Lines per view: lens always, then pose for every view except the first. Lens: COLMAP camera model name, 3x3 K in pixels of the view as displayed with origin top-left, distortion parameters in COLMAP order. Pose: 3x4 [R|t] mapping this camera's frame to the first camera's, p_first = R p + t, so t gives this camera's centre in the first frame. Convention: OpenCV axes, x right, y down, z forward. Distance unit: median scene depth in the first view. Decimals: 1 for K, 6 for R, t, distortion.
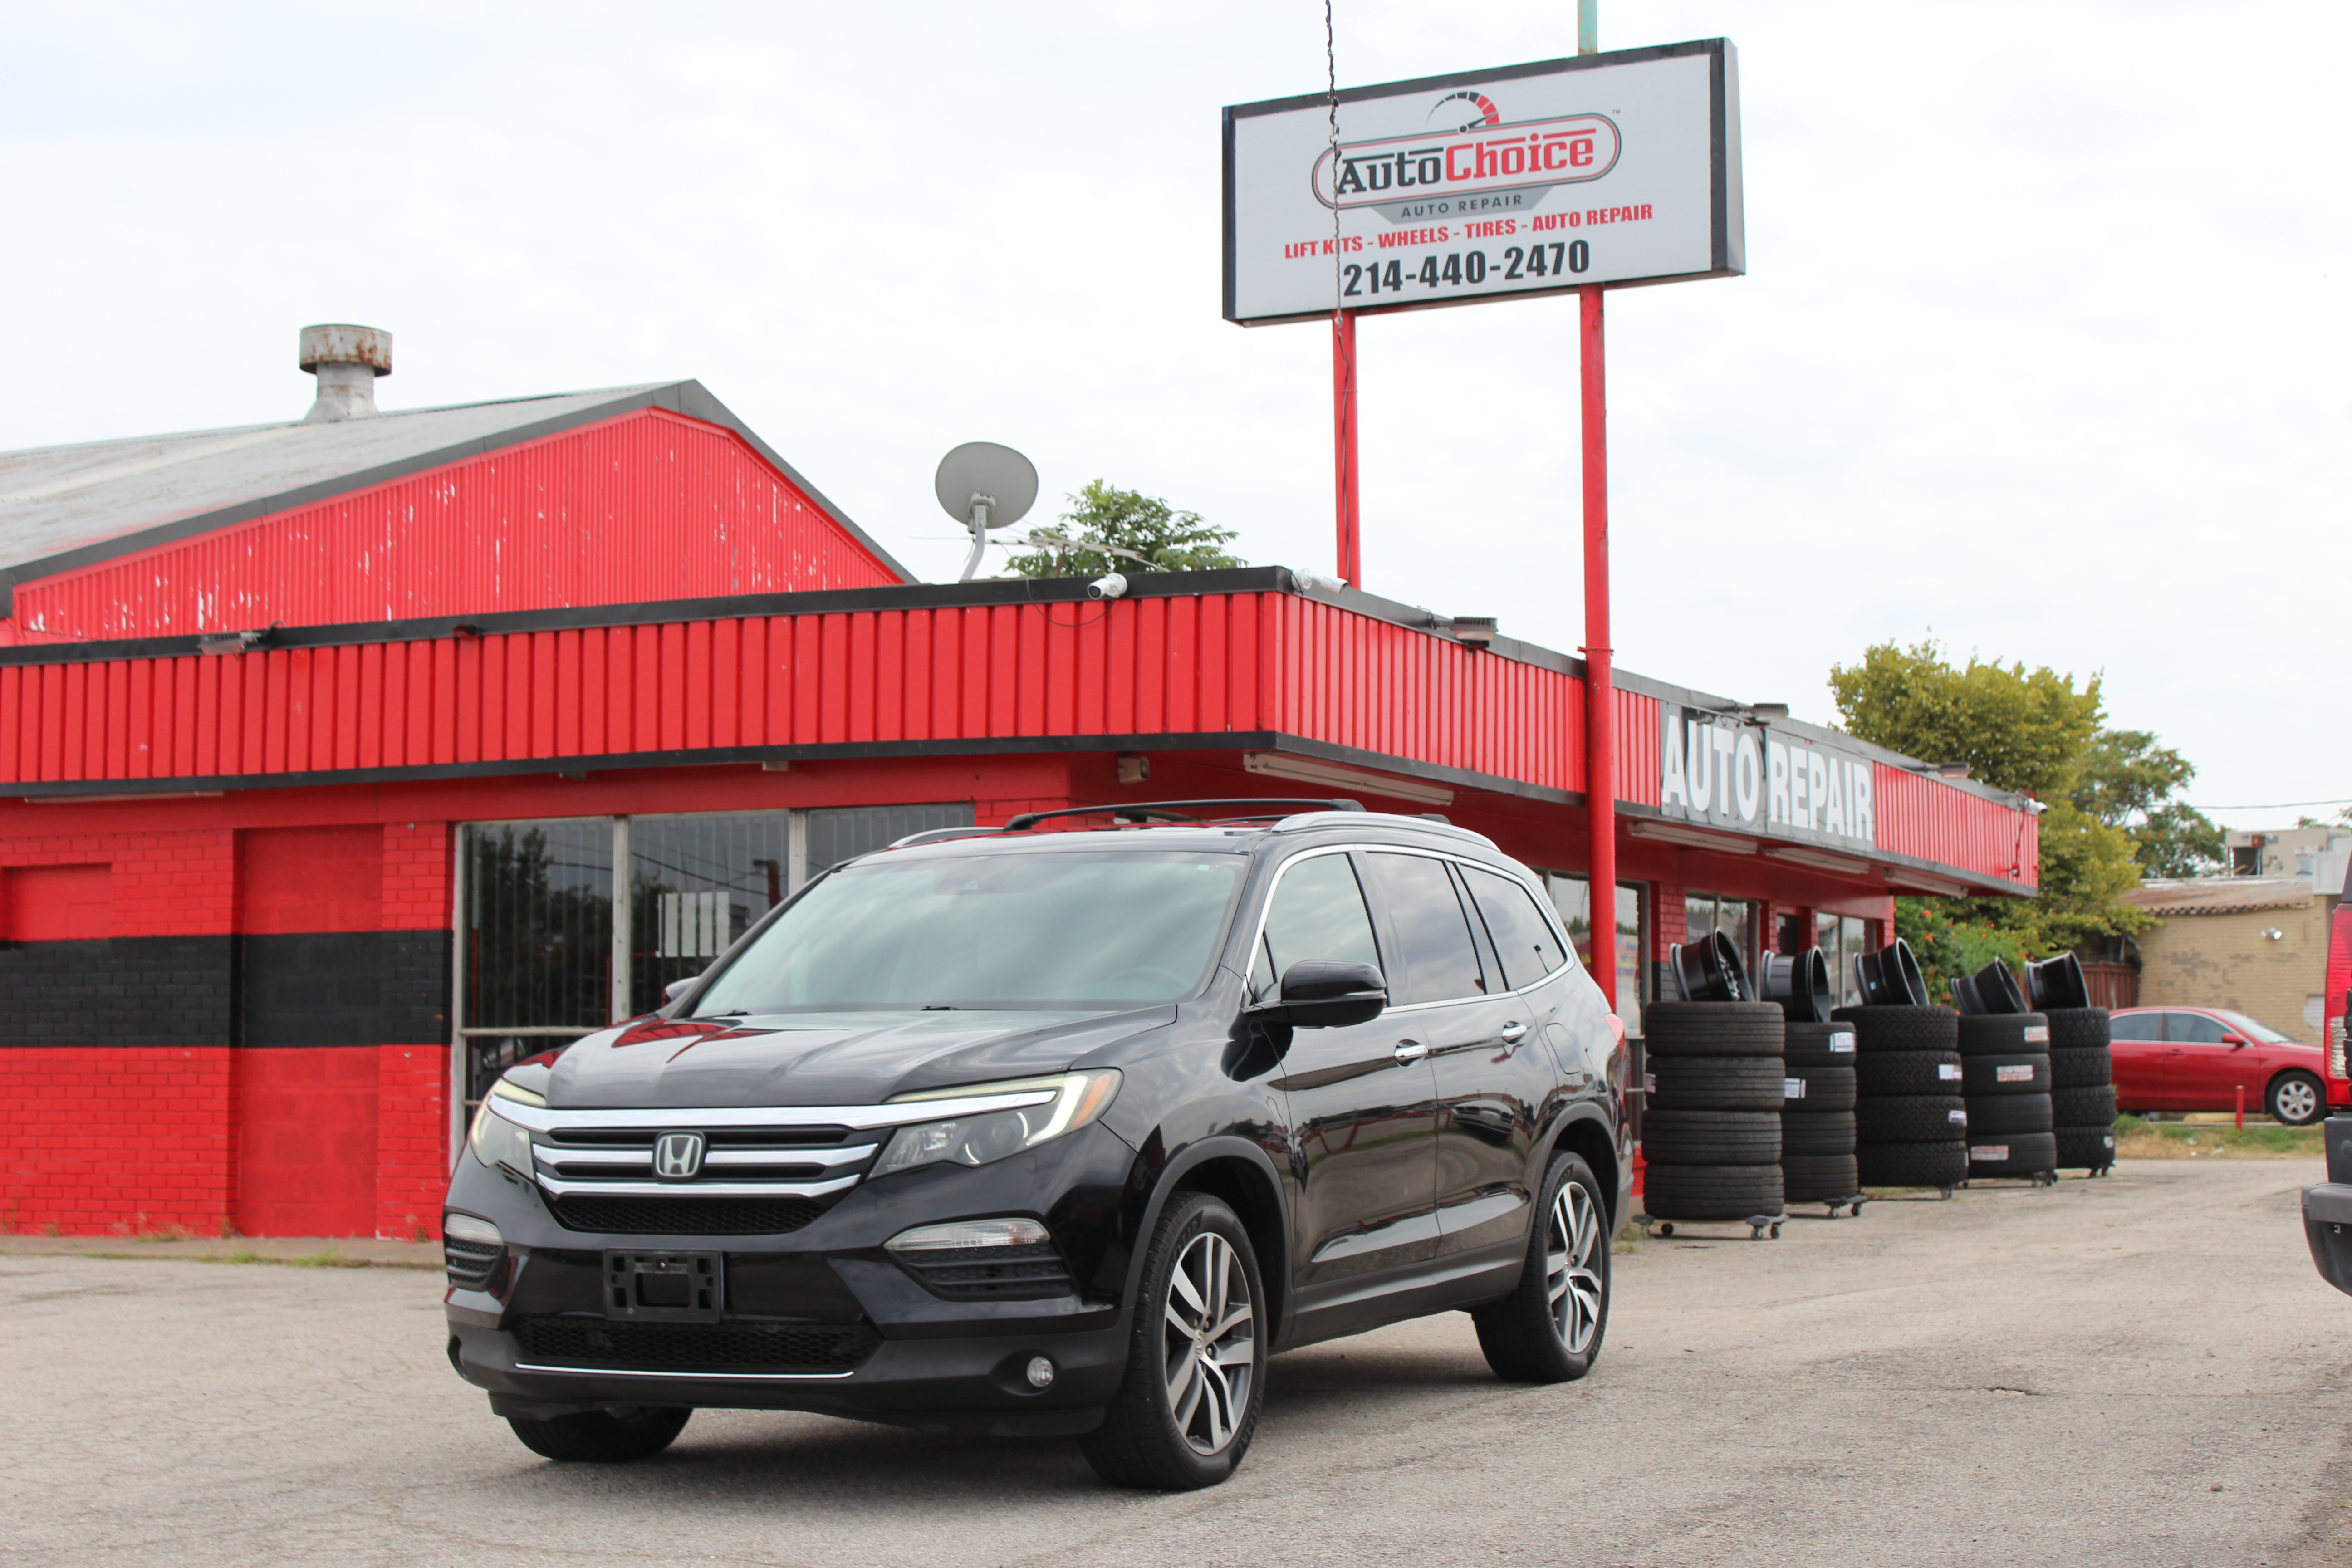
lens RADIAL K [[3692.7, 0, 1192.0], [0, 3692.7, 776.4], [0, 0, 1]] dist [-0.027355, 0.000000]
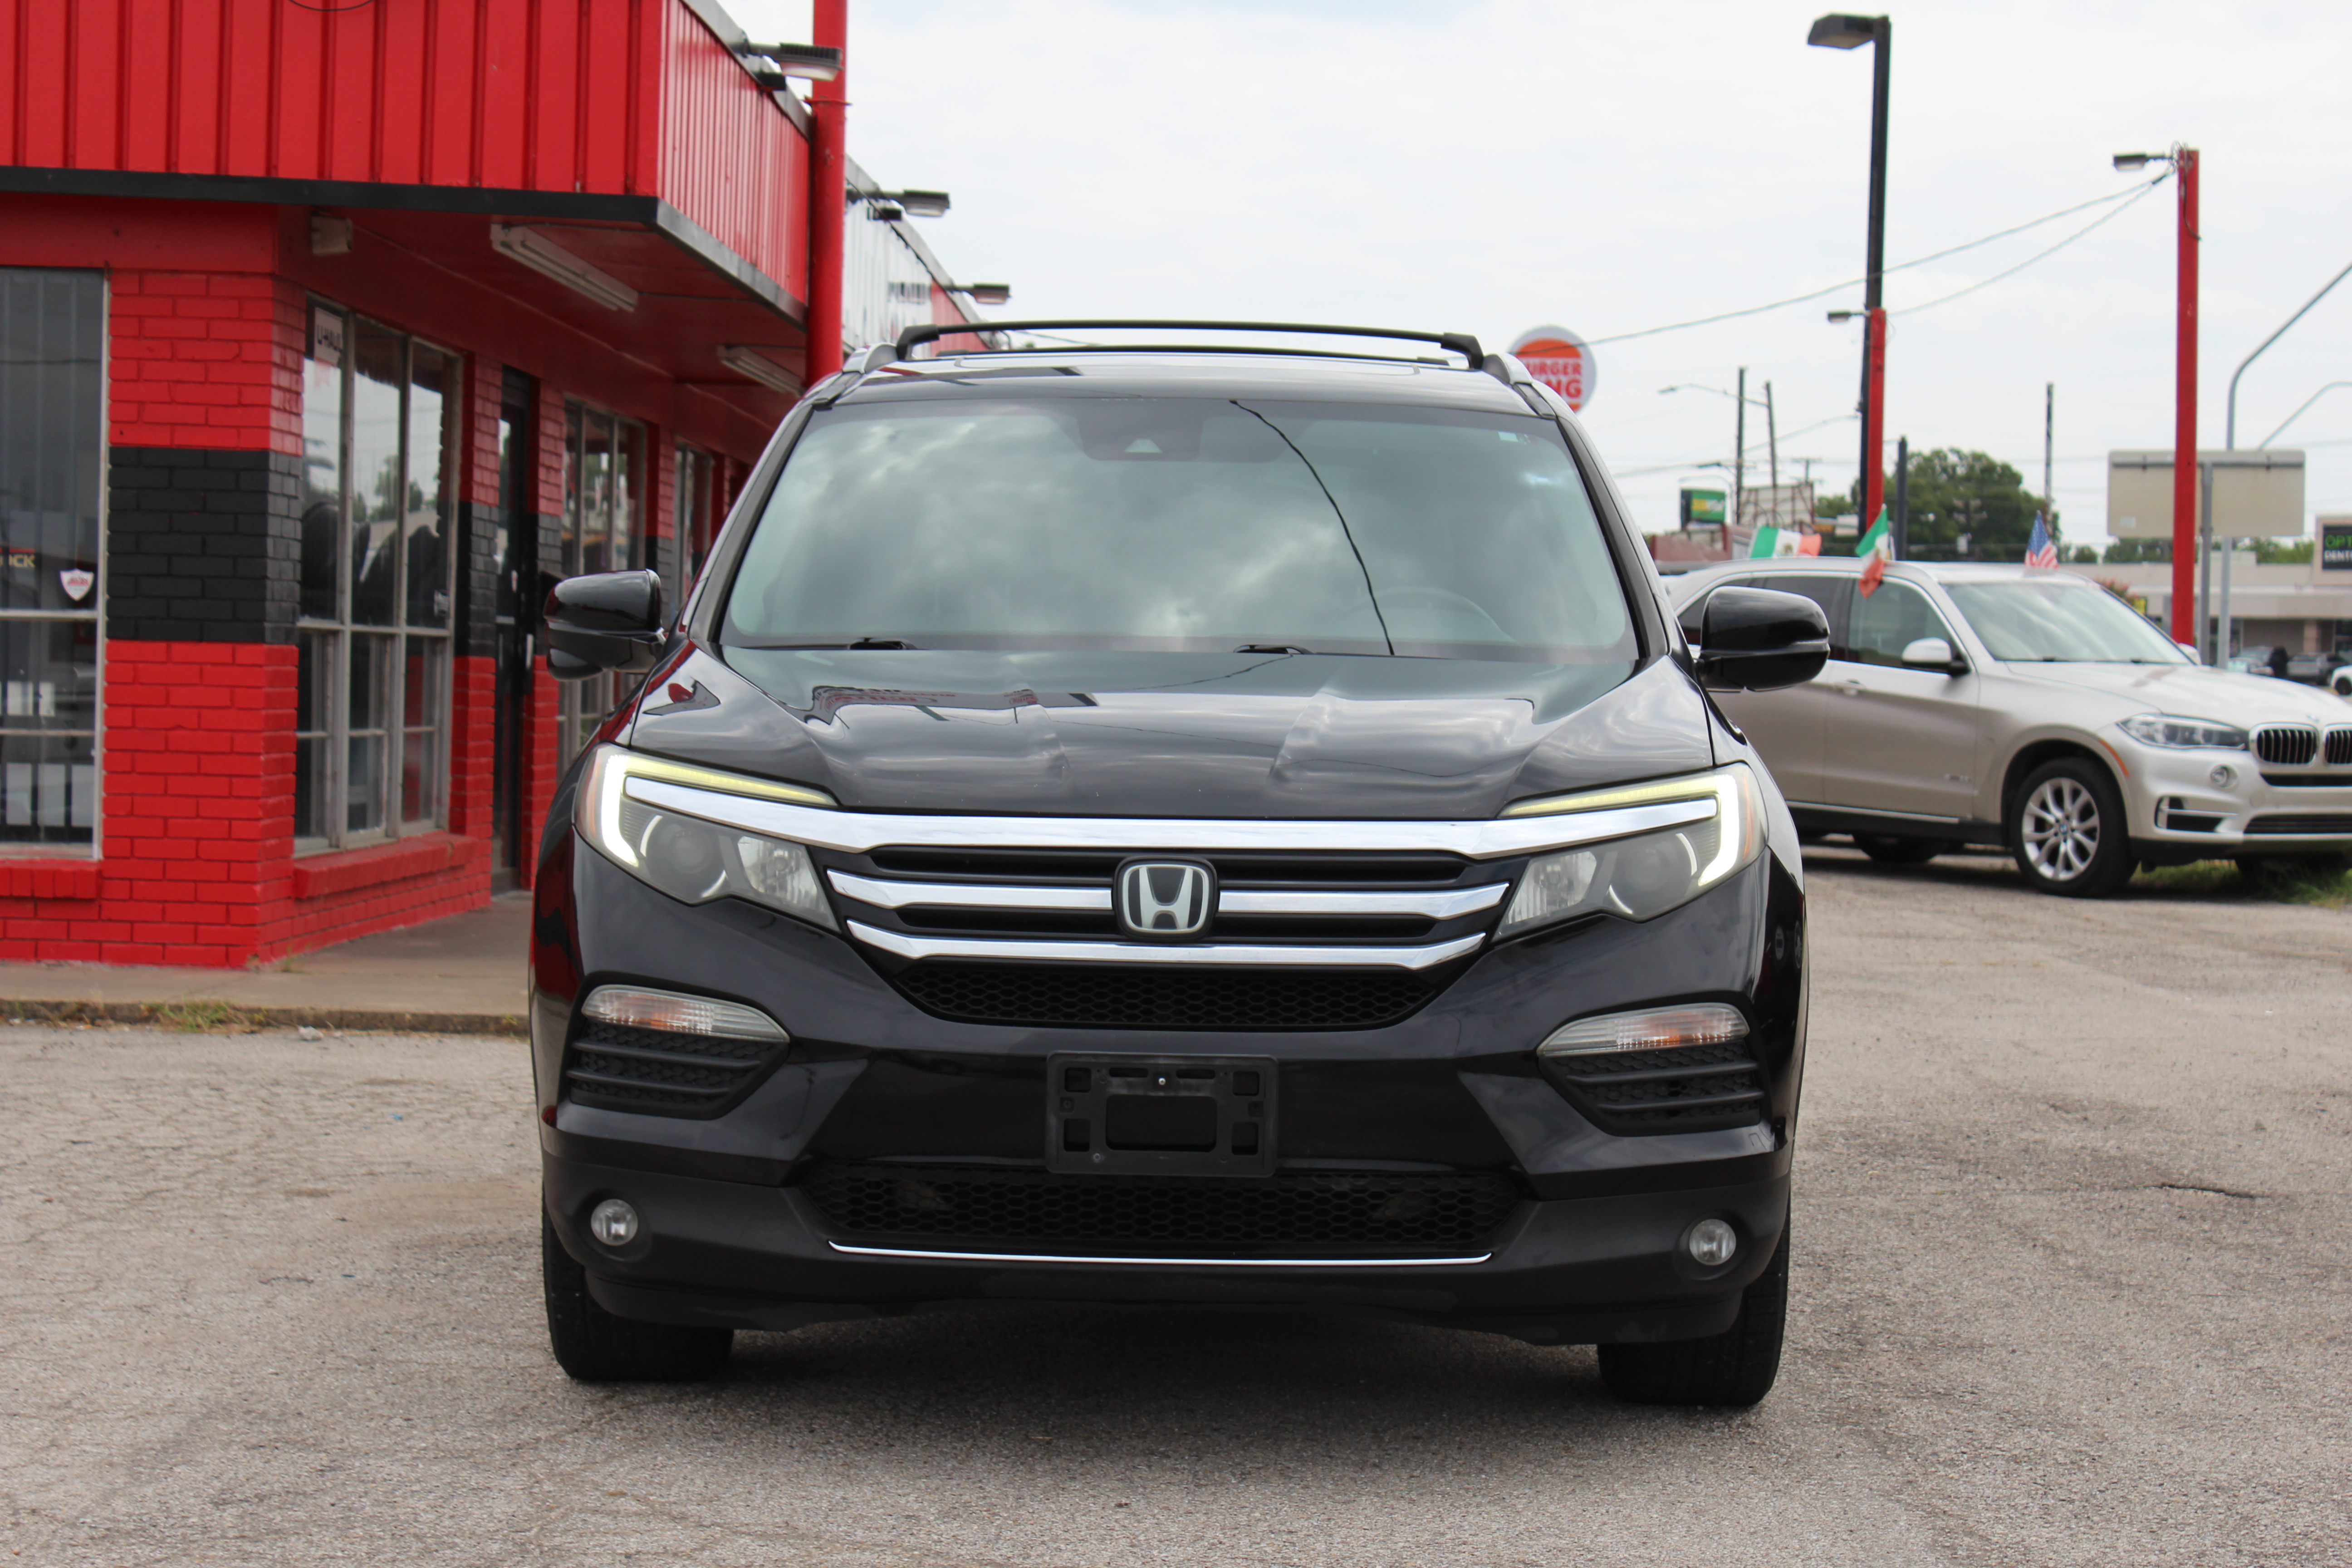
lens RADIAL K [[4716.1, 0, 1173.6], [0, 4716.1, 795.0], [0, 0, 1]] dist [0.069804, 0.000000]
pose [[0.906974, 0.015009, 0.420919, -0.361178], [-0.061485, 0.993377, 0.097064, 0.009407], [-0.416674, -0.113915, 0.901890, 0.245355]]
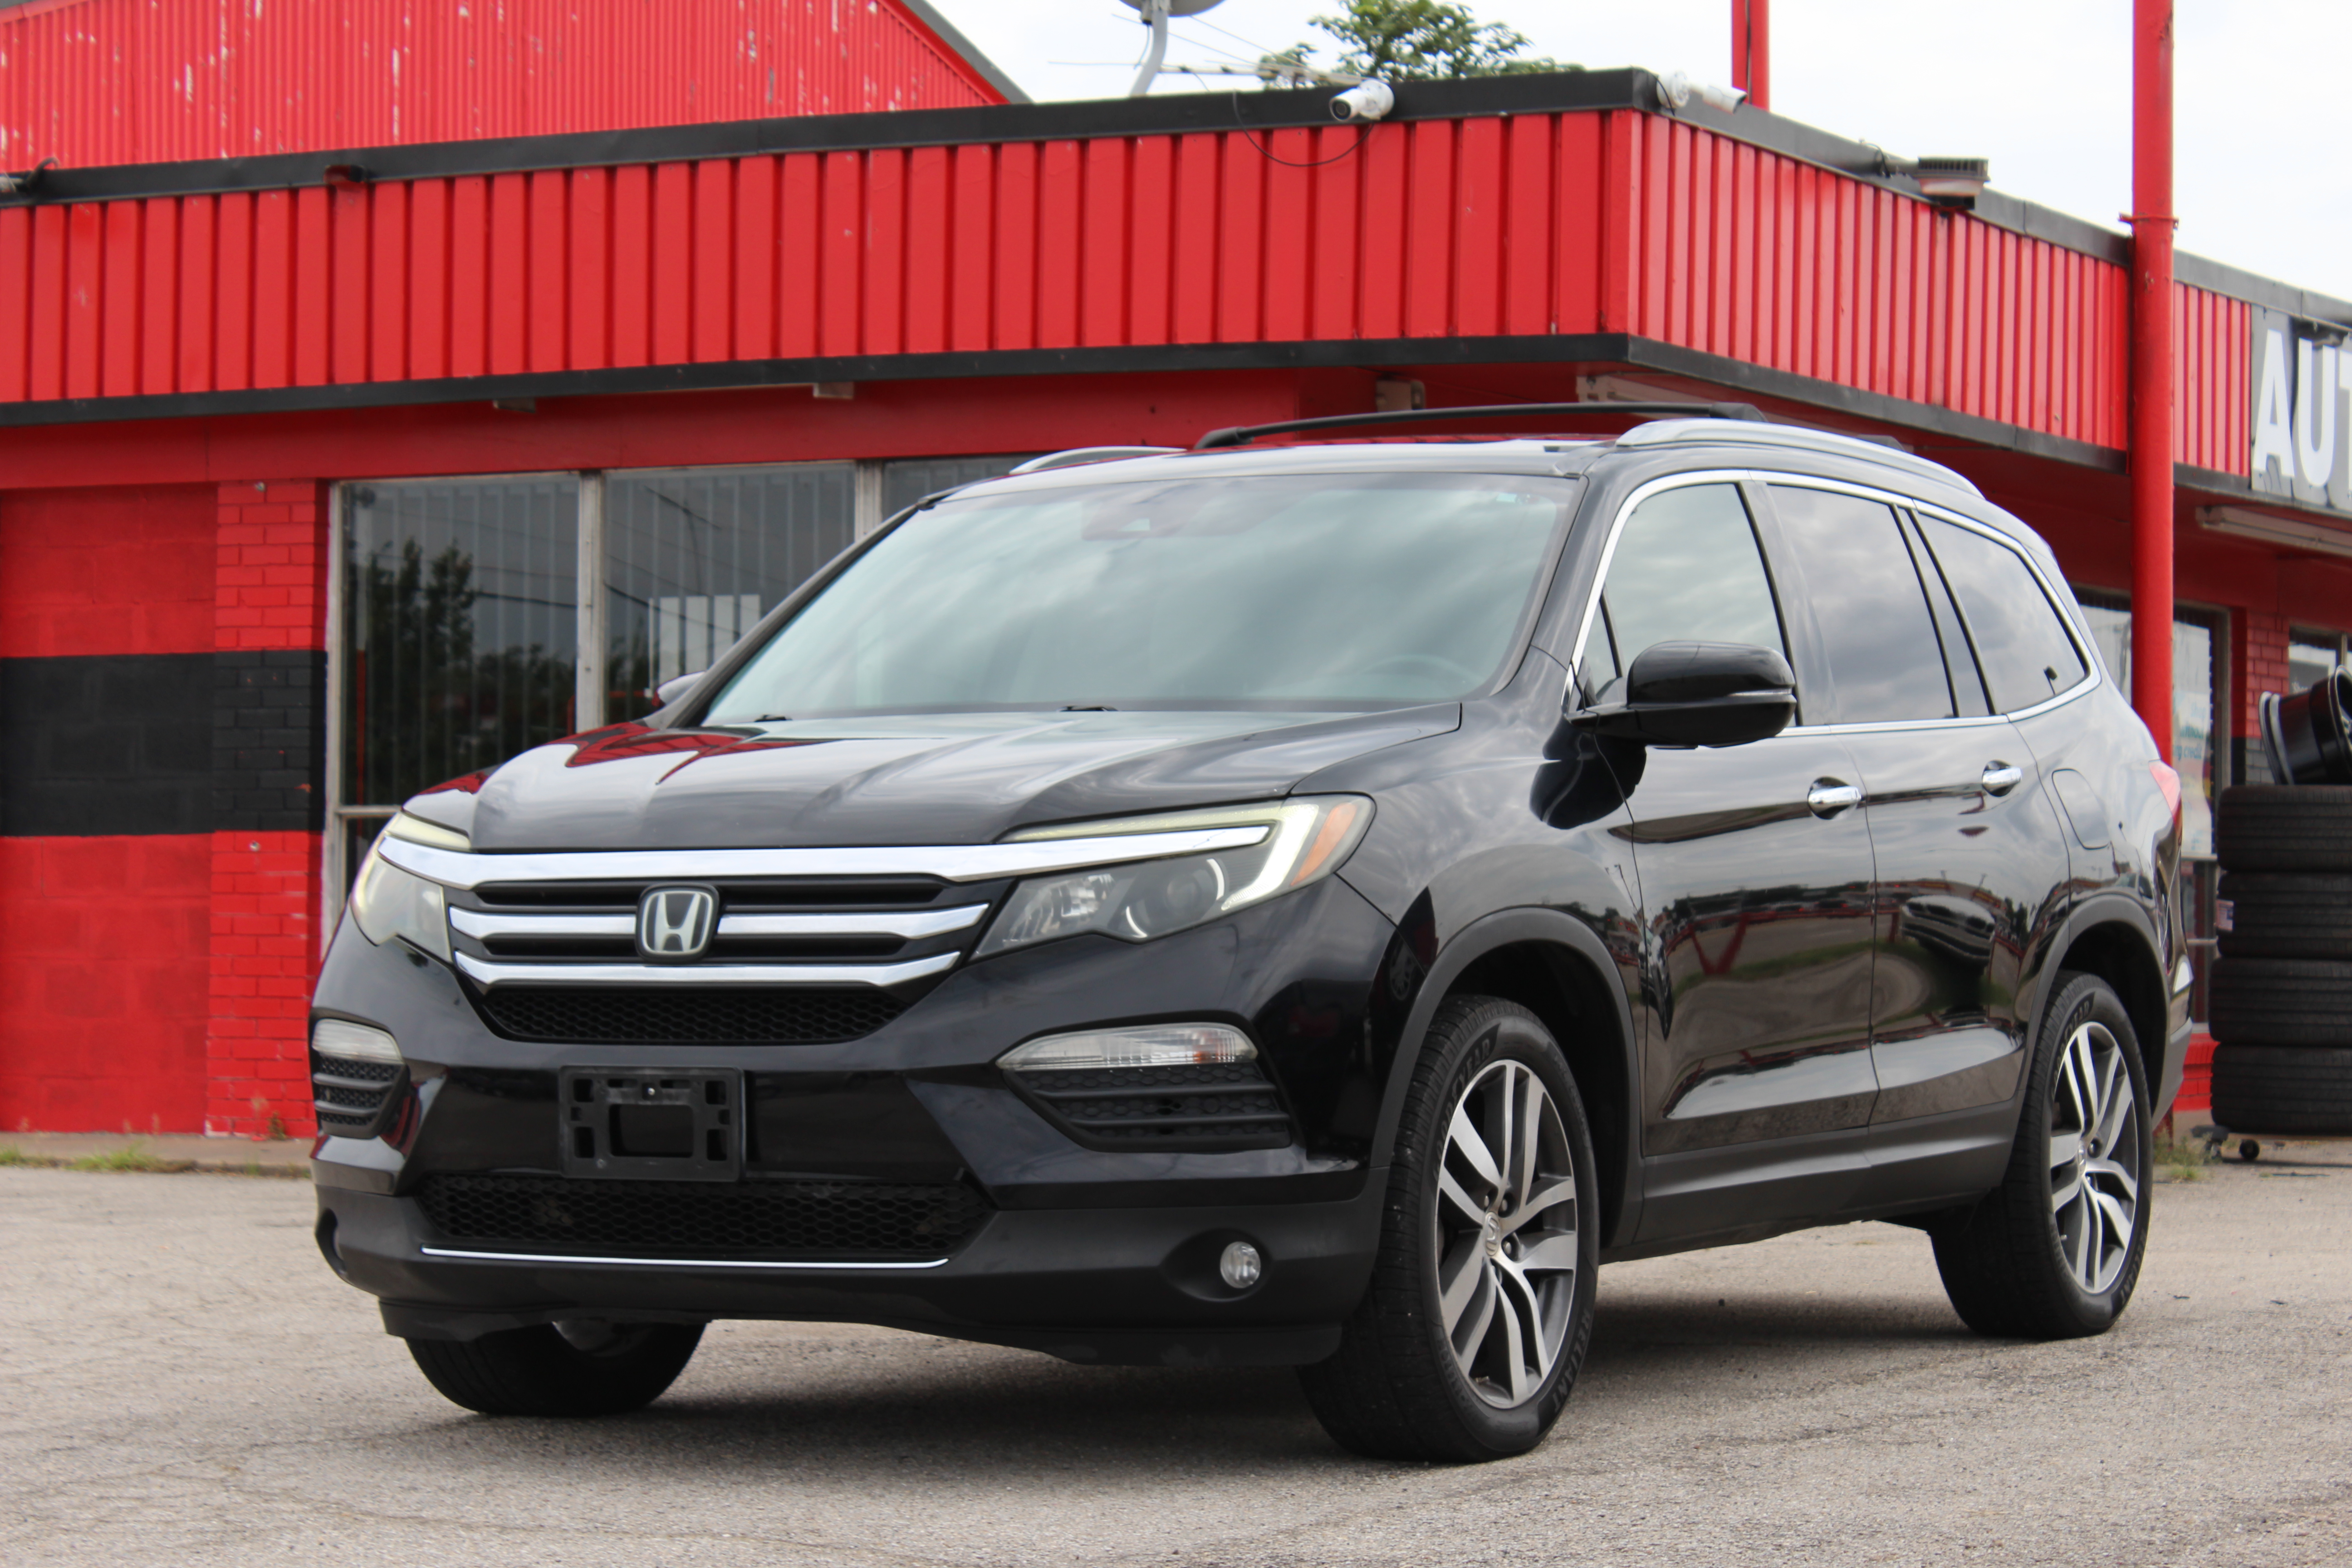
lens RADIAL K [[5878.5, 0, 1157.9], [0, 5878.5, 795.7], [0, 0, 1]] dist [0.094424, 0.000000]
pose [[0.998306, 0.010102, -0.057295, 0.001531], [-0.007166, 0.998662, 0.051220, 0.022172], [0.057736, -0.050723, 0.997043, -0.006550]]
